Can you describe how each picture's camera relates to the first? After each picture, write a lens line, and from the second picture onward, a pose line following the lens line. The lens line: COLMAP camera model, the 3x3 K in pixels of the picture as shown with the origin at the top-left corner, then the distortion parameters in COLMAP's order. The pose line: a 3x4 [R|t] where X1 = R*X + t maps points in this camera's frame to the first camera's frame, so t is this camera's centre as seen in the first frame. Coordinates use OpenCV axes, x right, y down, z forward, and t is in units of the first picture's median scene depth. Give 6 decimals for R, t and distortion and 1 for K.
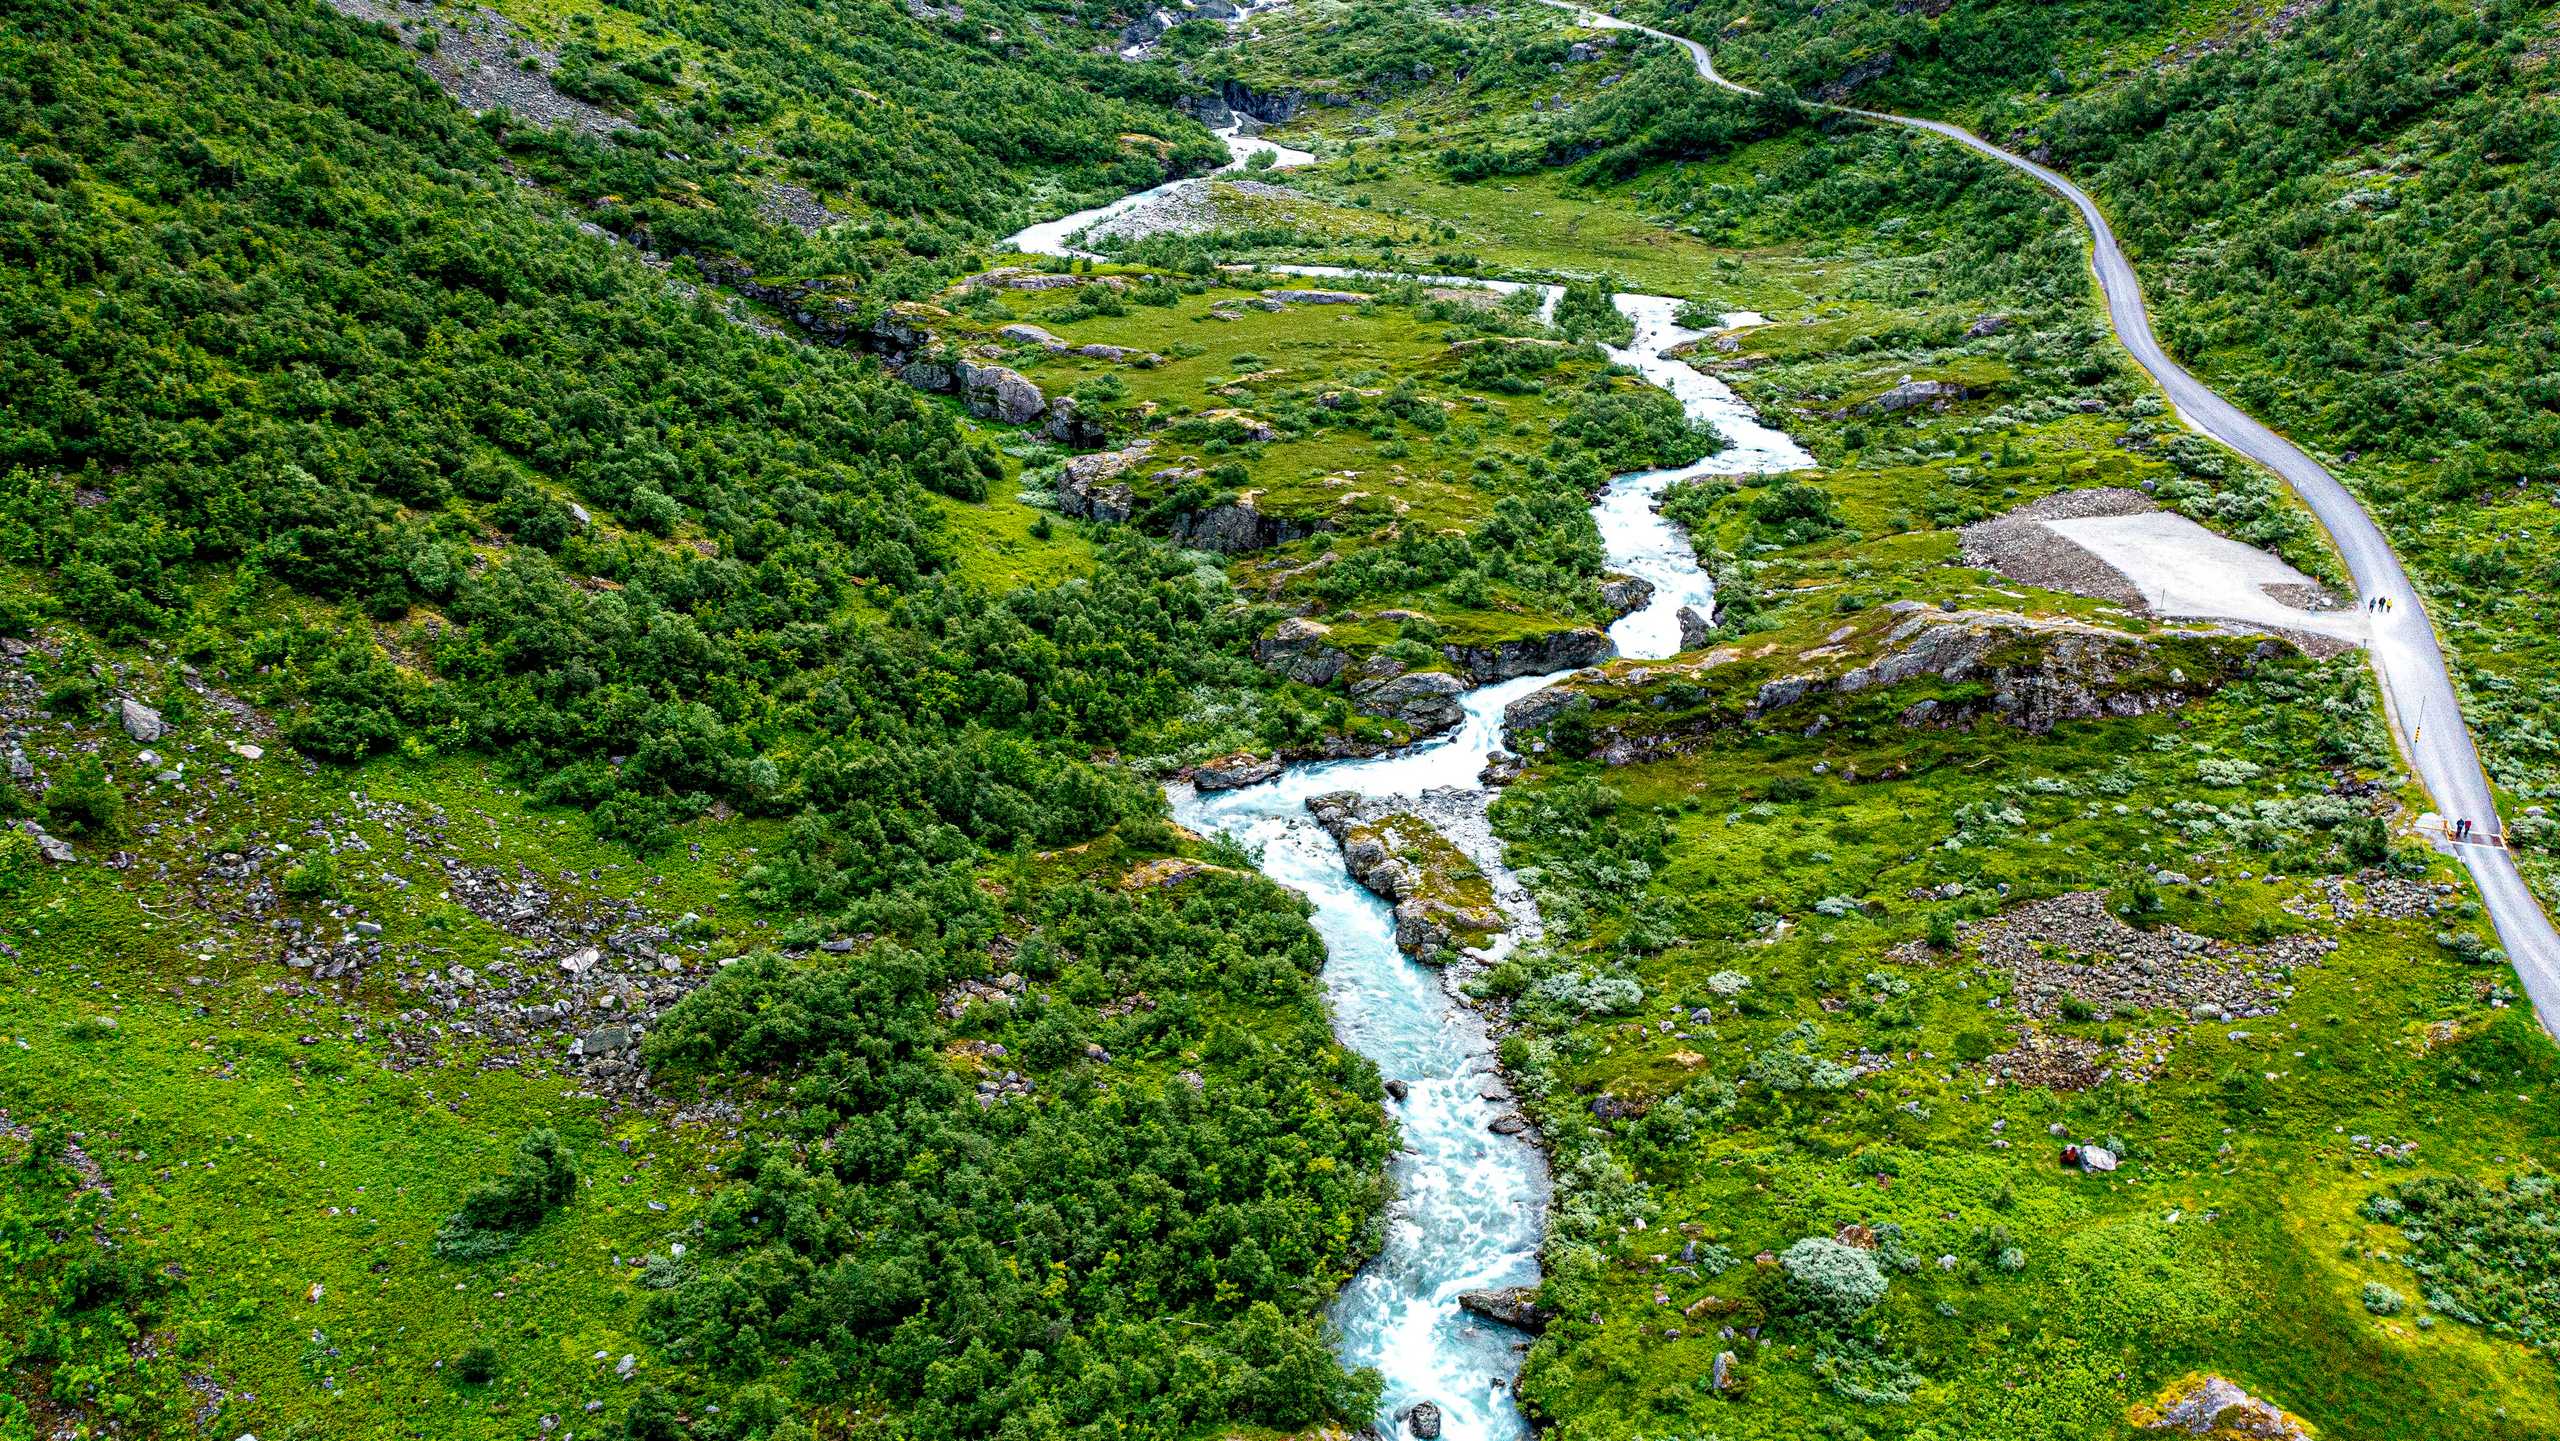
lens RADIAL K [[2083.6, 0, 1278.4], [0, 2083.6, 565.3], [0, 0, 1]] dist [-0.004878, 0.006850]
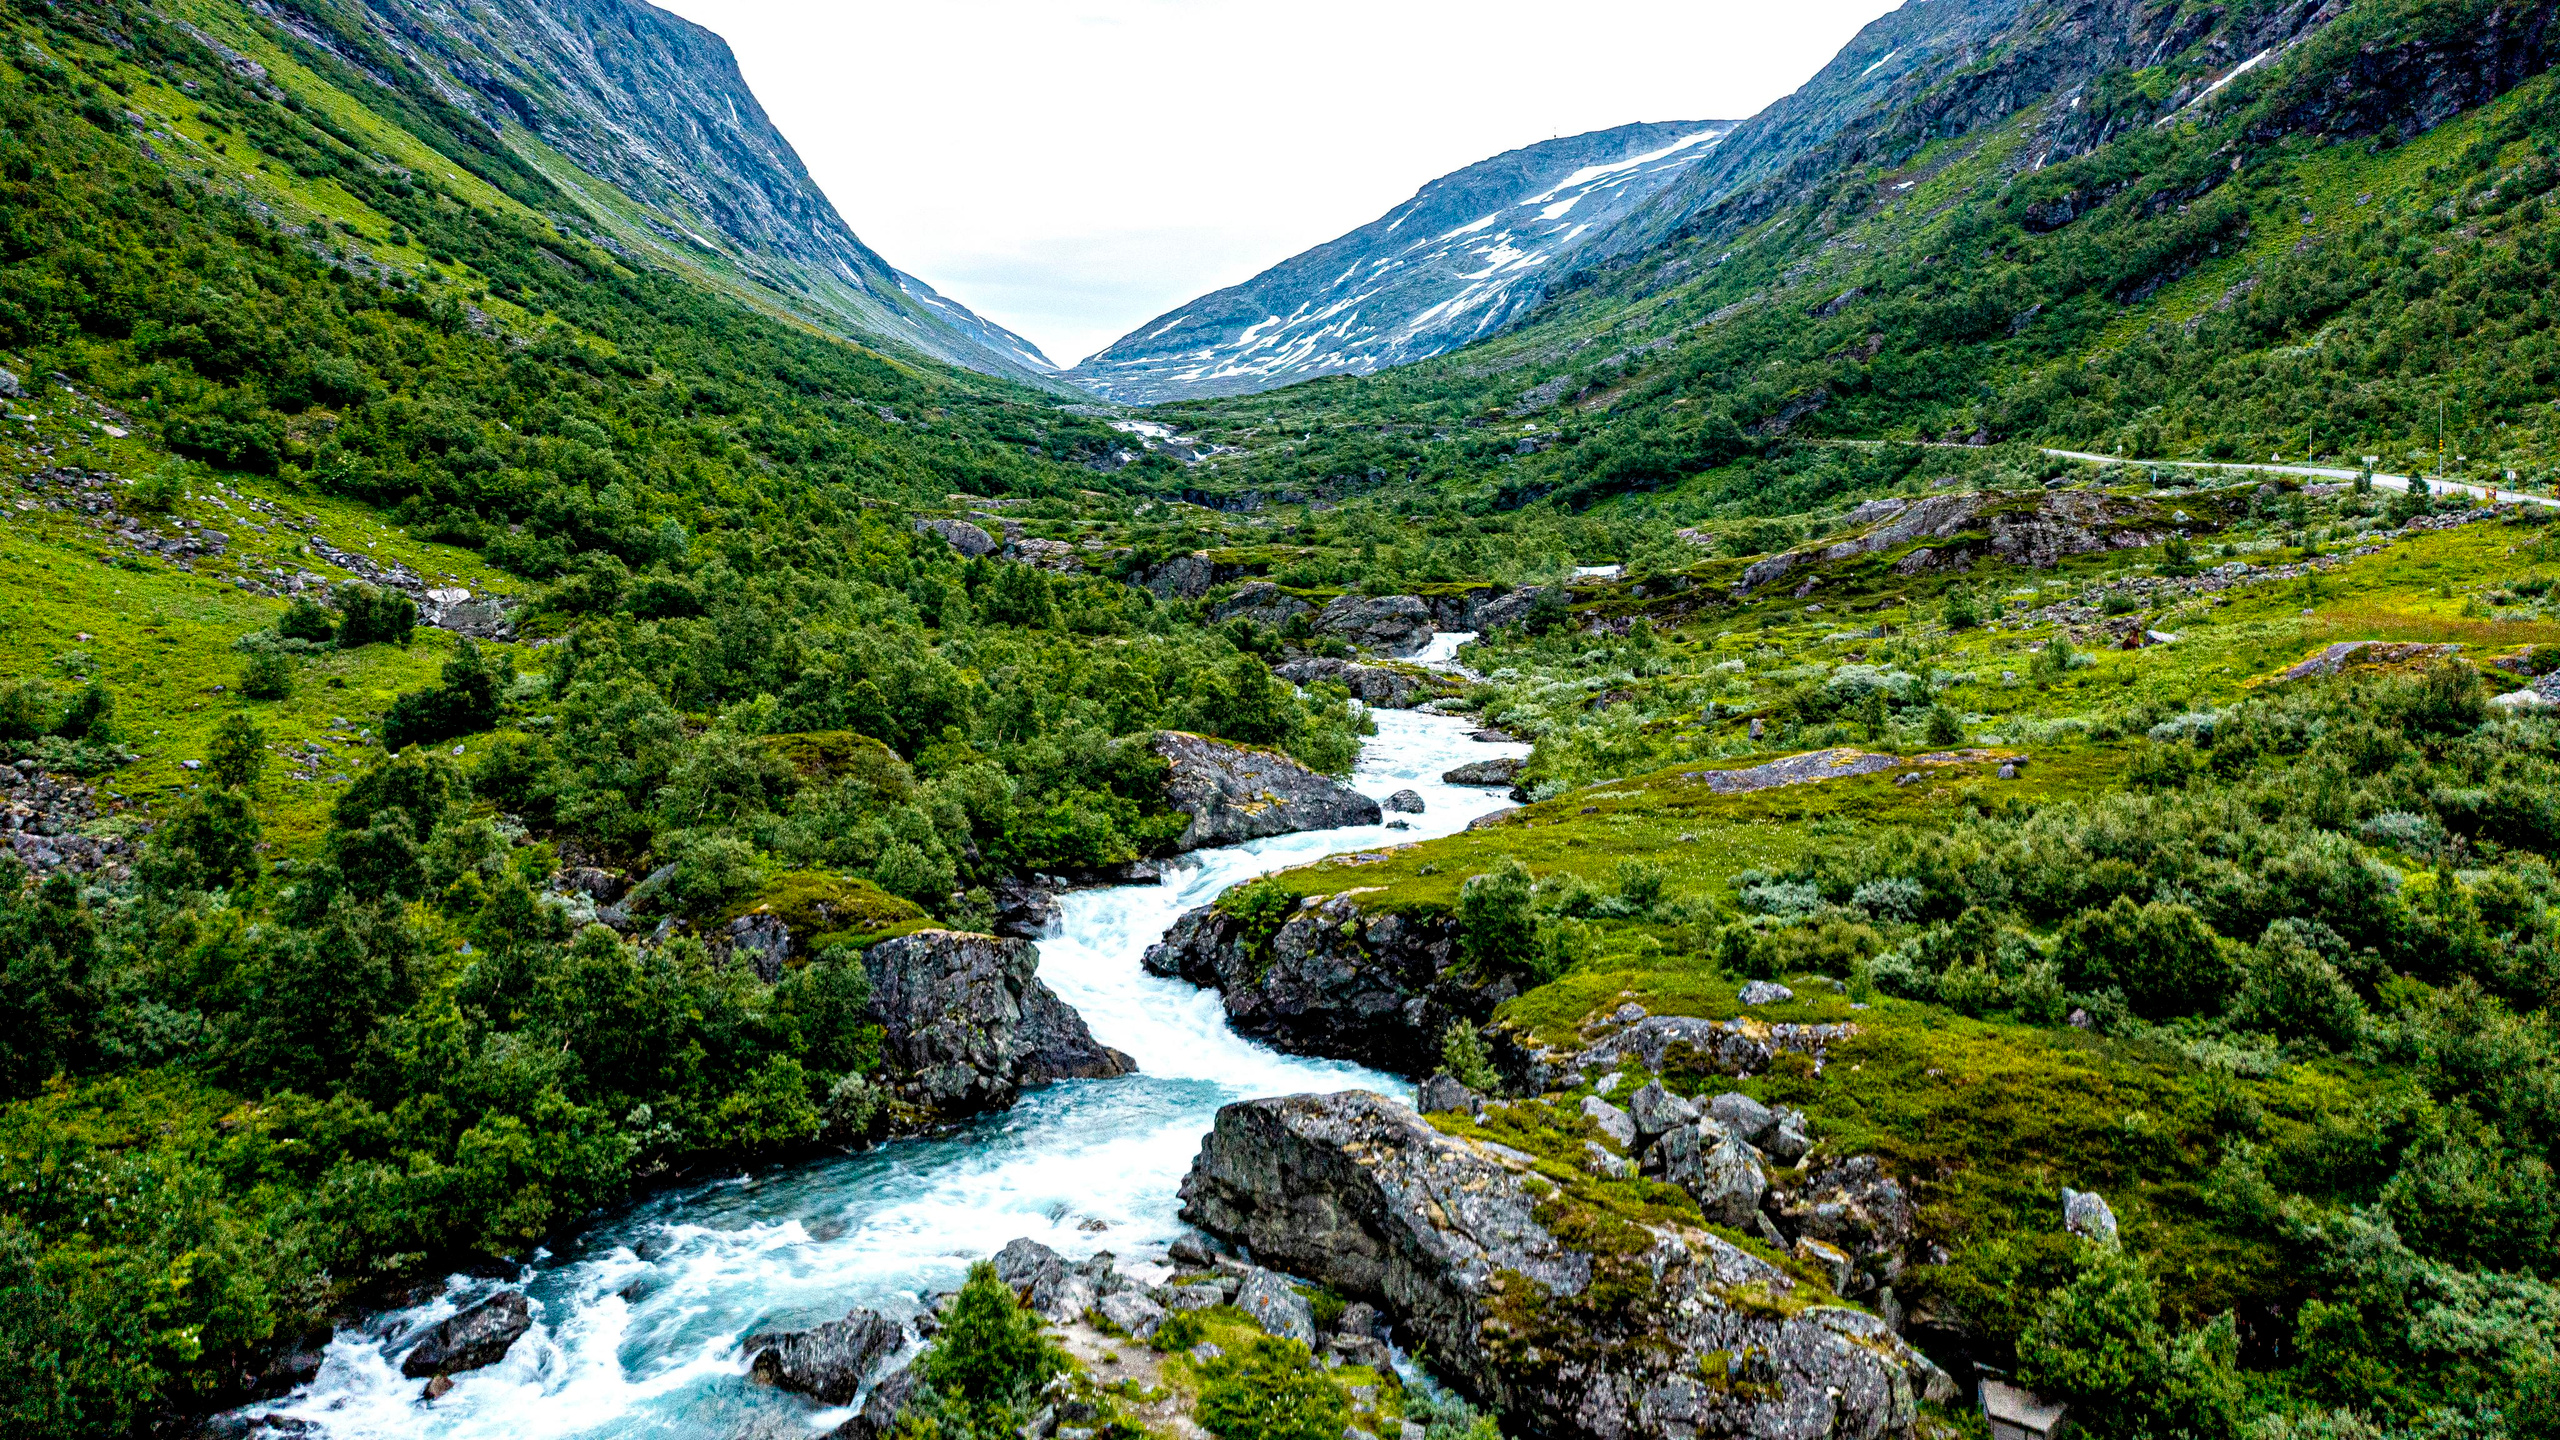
lens RADIAL K [[2083.6, 0, 1281.6], [0, 2083.6, 720.5], [0, 0, 1]] dist [-0.004878, 0.006850]
pose [[0.999696, 0.009506, 0.022768, 0.000632], [-0.001683, 0.946920, -0.321466, 0.351728], [-0.024615, 0.321329, 0.946647, 0.109690]]
